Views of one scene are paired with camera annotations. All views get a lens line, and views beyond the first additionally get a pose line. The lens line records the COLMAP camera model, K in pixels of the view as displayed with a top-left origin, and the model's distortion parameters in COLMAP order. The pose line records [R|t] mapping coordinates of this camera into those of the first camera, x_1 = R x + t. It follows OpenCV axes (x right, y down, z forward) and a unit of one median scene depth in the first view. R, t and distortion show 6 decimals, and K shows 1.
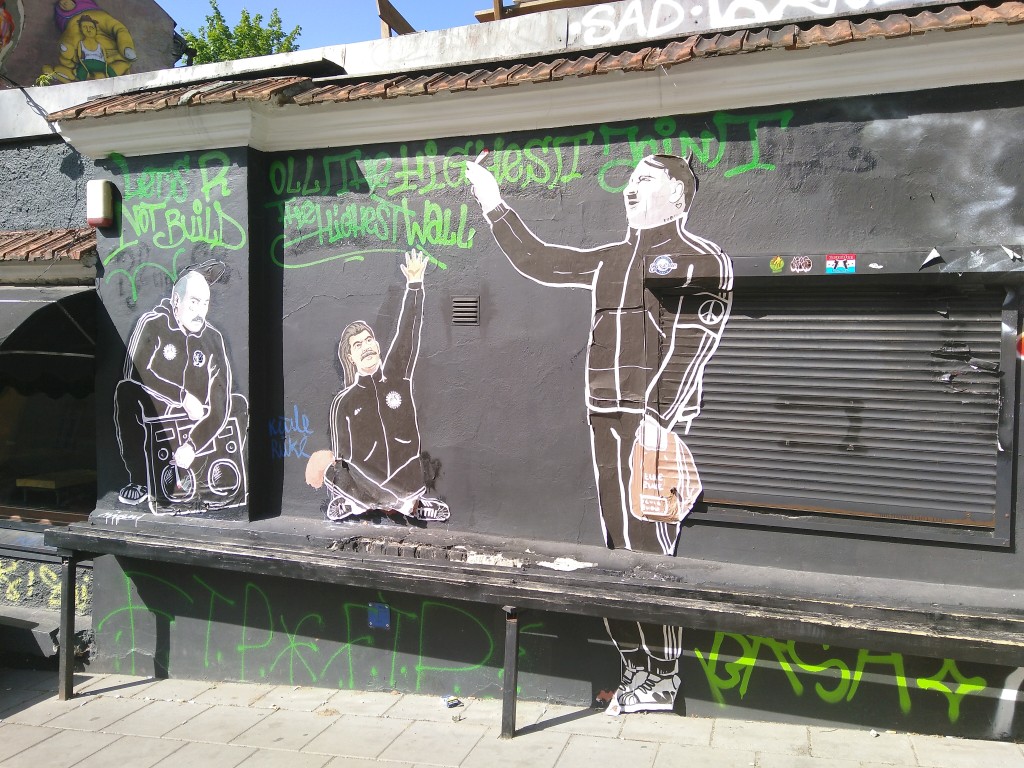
lens RADIAL K [[752.7, 0, 501.5], [0, 752.7, 387.2], [0, 0, 1]] dist [0.033895, -0.021038]
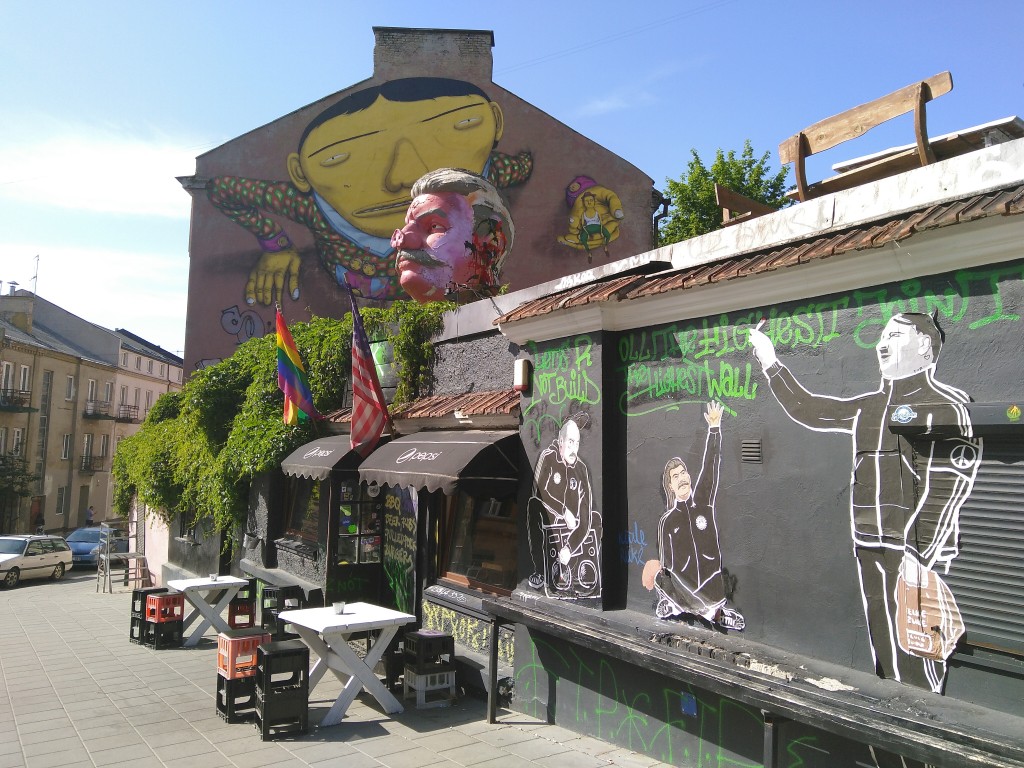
lens RADIAL K [[752.7, 0, 516.1], [0, 752.7, 392.7], [0, 0, 1]] dist [0.033895, -0.021038]
pose [[0.810272, -0.047984, -0.584086, 0.348087], [-0.024341, 0.993027, -0.115347, -0.044932], [0.585548, 0.107679, 0.803454, -0.188566]]
